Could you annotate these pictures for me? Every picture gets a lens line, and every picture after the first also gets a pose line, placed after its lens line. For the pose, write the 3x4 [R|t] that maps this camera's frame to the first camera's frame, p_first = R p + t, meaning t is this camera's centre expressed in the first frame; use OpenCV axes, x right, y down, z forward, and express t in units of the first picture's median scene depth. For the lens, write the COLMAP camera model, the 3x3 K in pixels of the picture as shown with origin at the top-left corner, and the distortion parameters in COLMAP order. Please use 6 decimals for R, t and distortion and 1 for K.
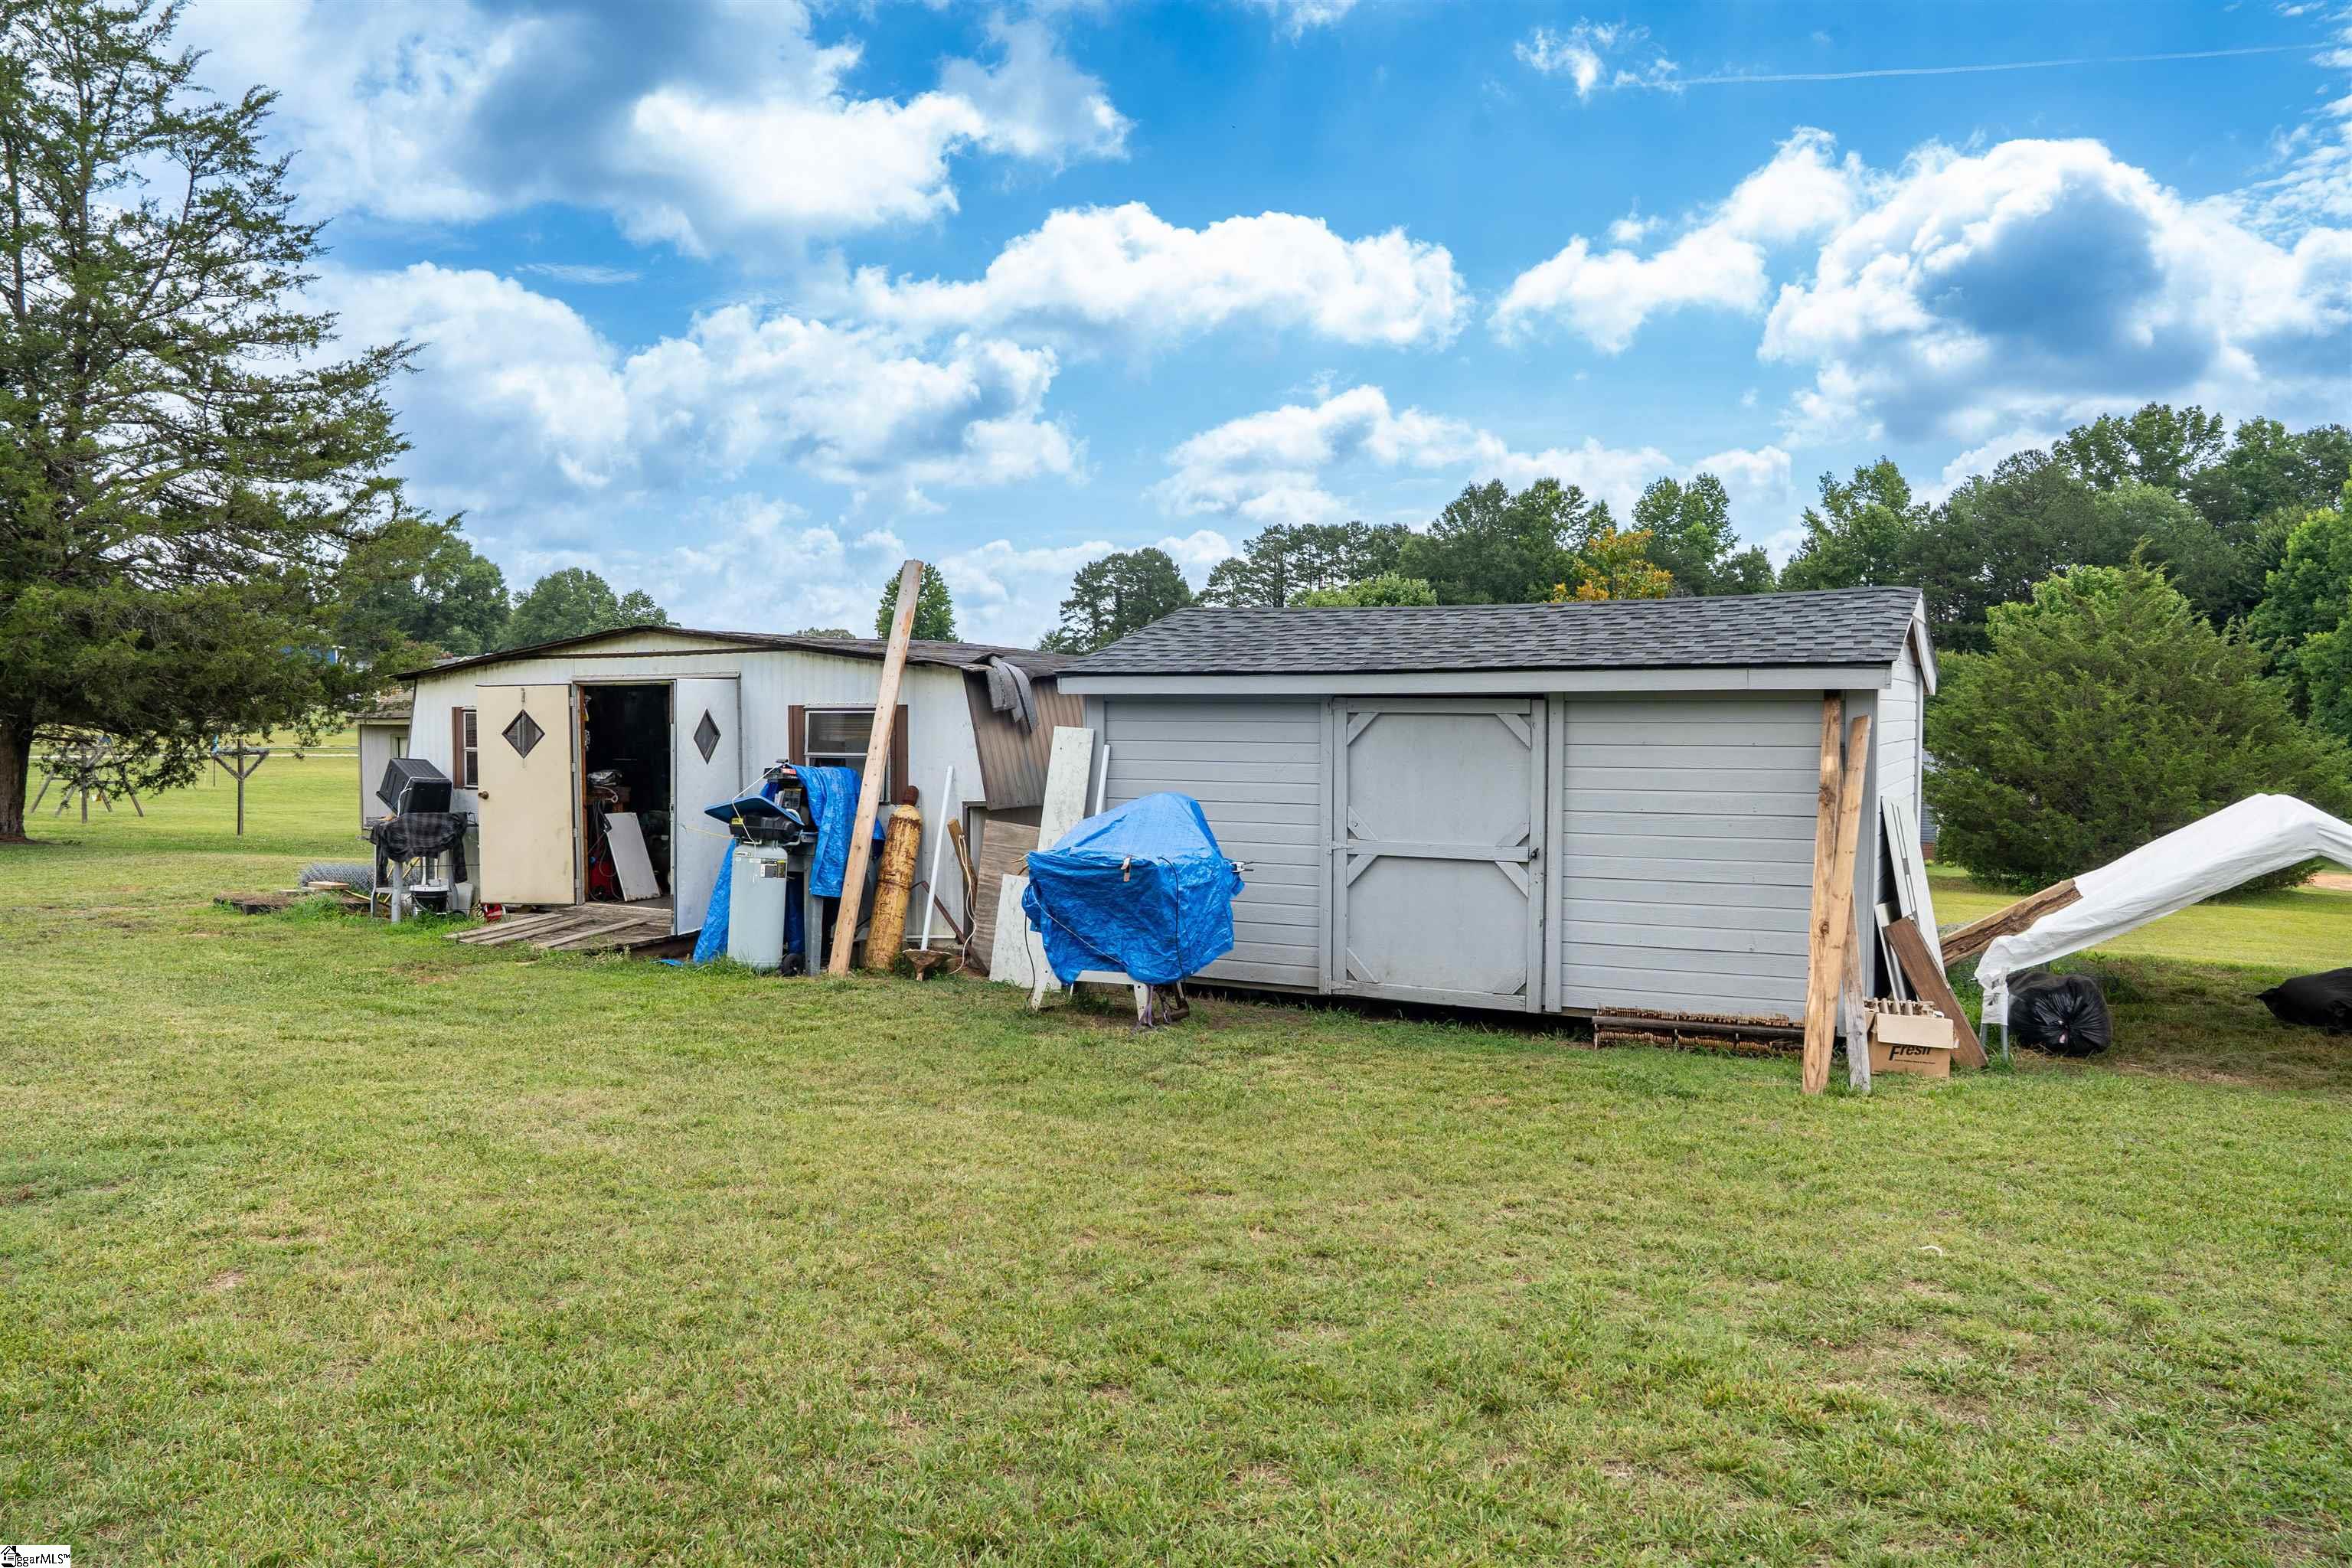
lens RADIAL K [[1670.4, 0, 1168.0], [0, 1670.4, 777.2], [0, 0, 1]] dist [-0.124356, 0.091723]
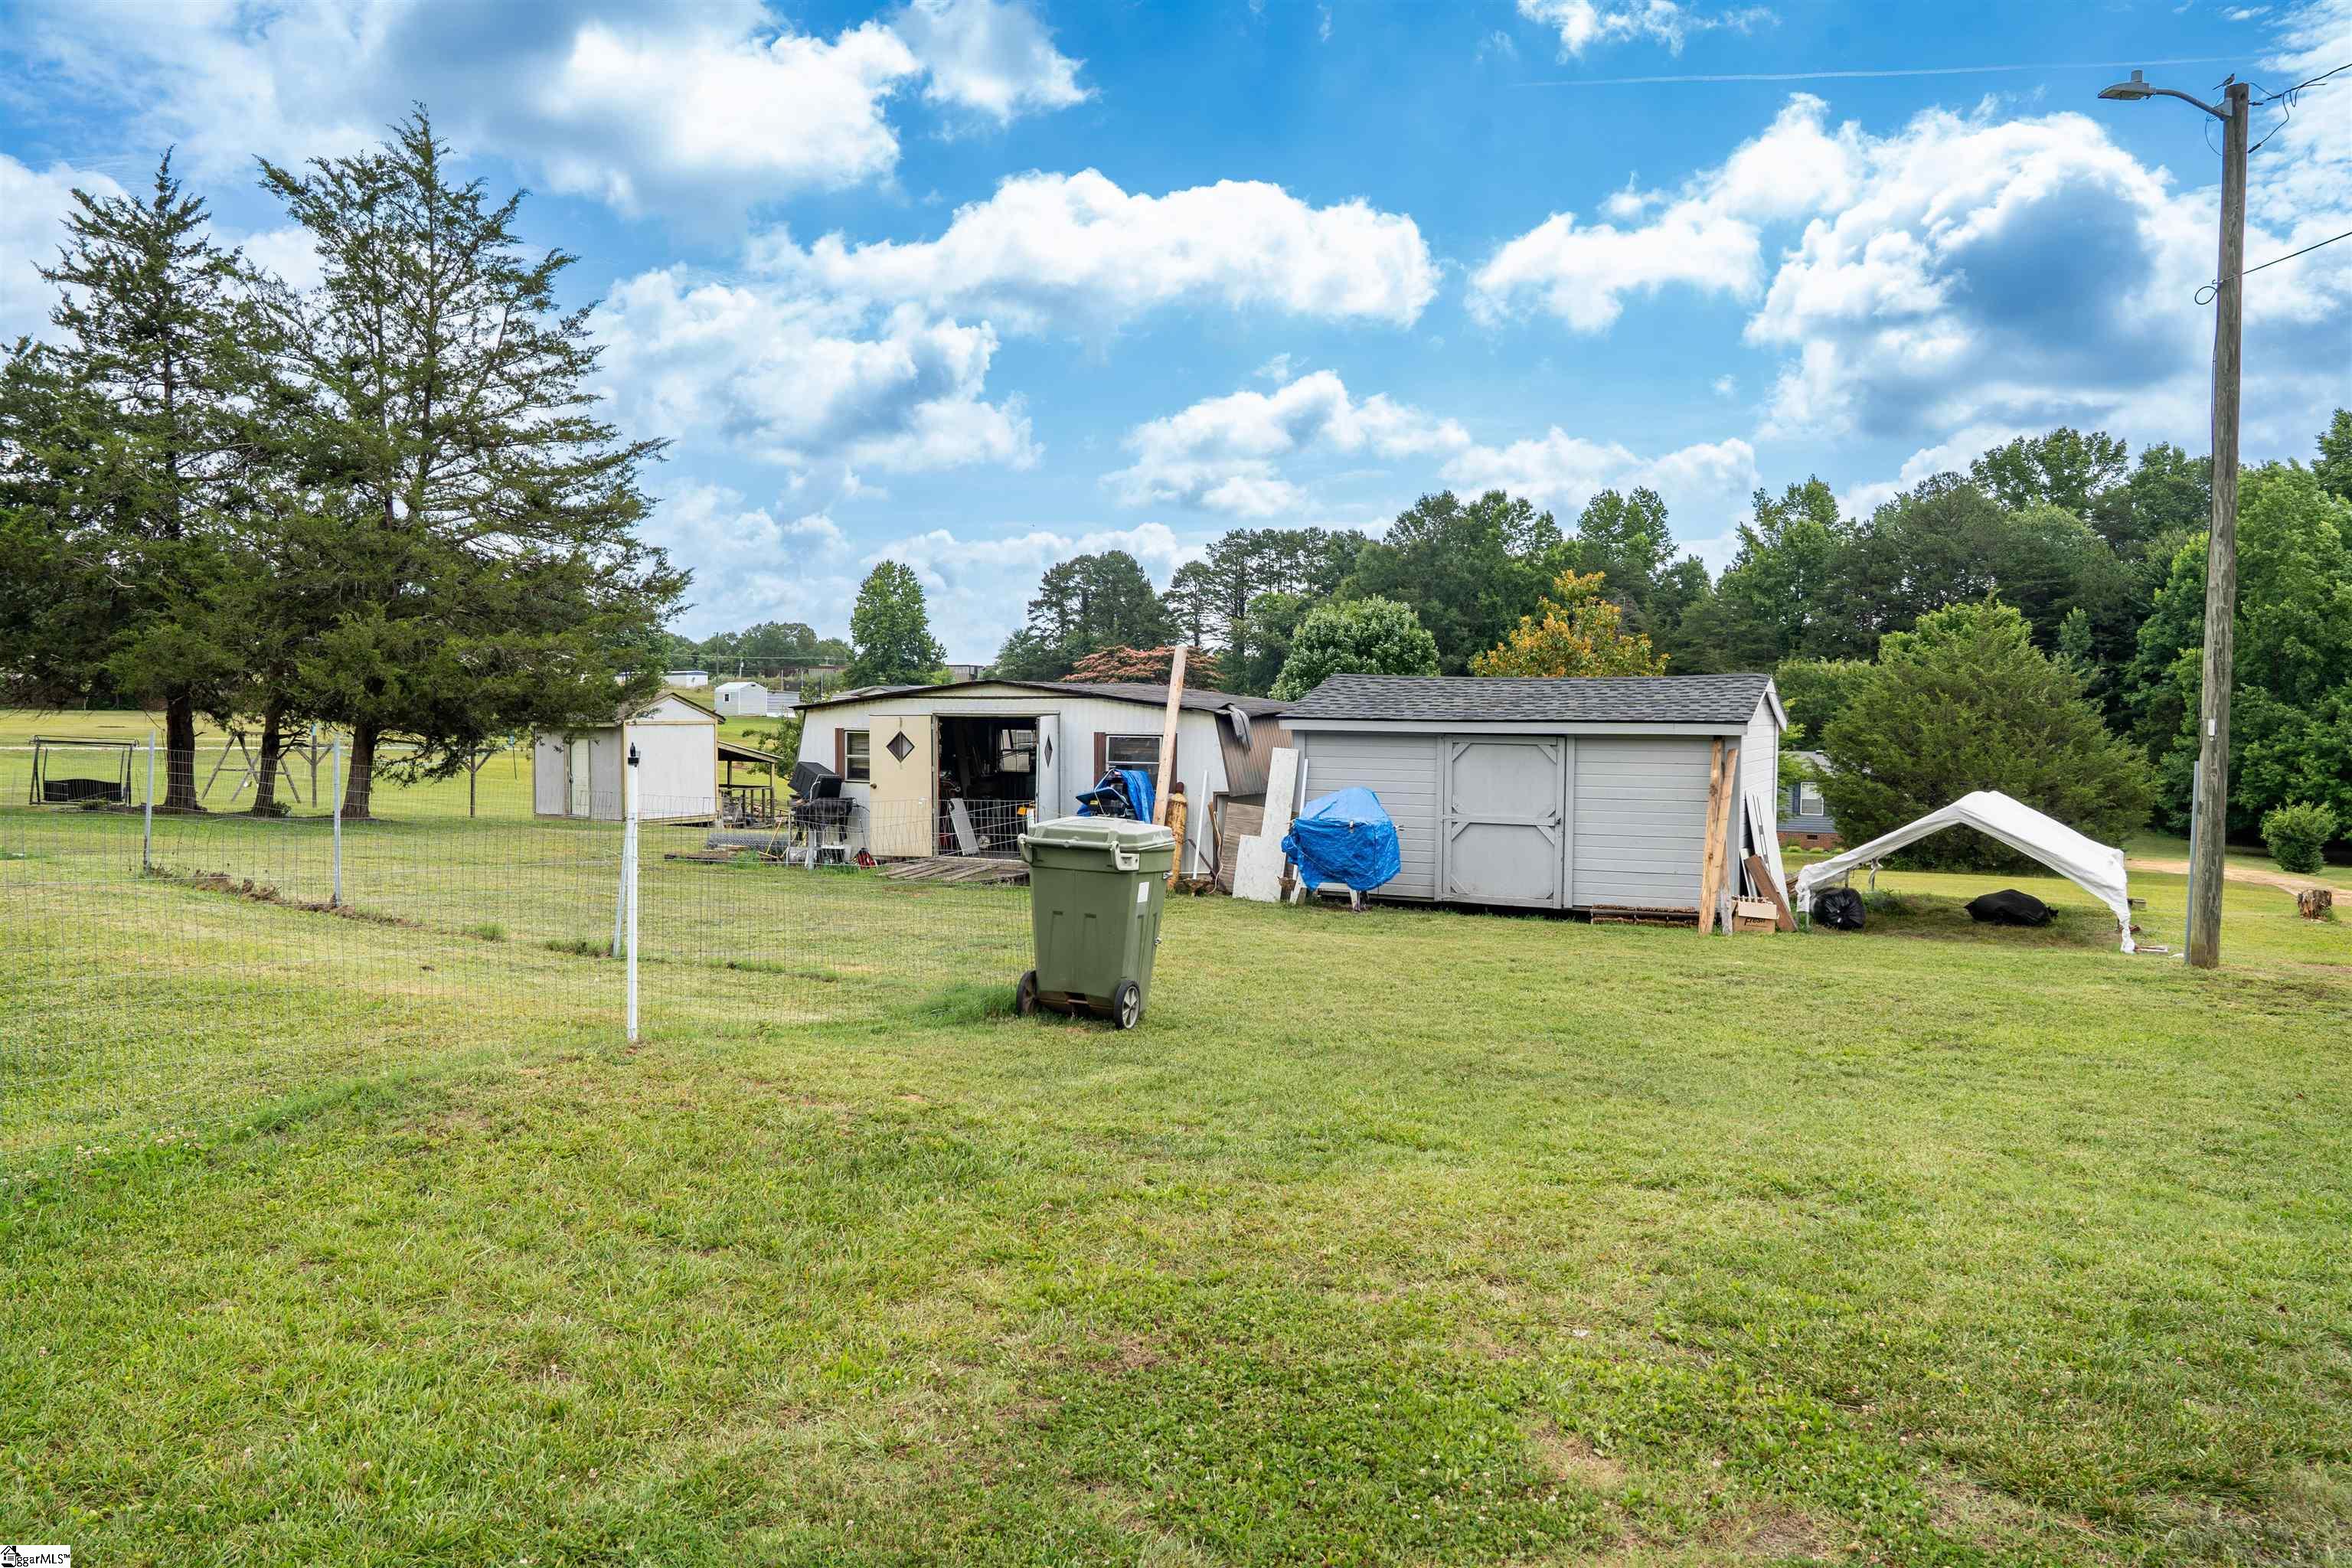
lens RADIAL K [[1670.4, 0, 1168.0], [0, 1670.4, 777.2], [0, 0, 1]] dist [-0.124356, 0.091723]
pose [[0.999388, 0.005122, 0.034599, -0.045975], [-0.005258, 0.999979, 0.003821, -0.001234], [-0.034579, -0.004001, 0.999394, -0.137029]]
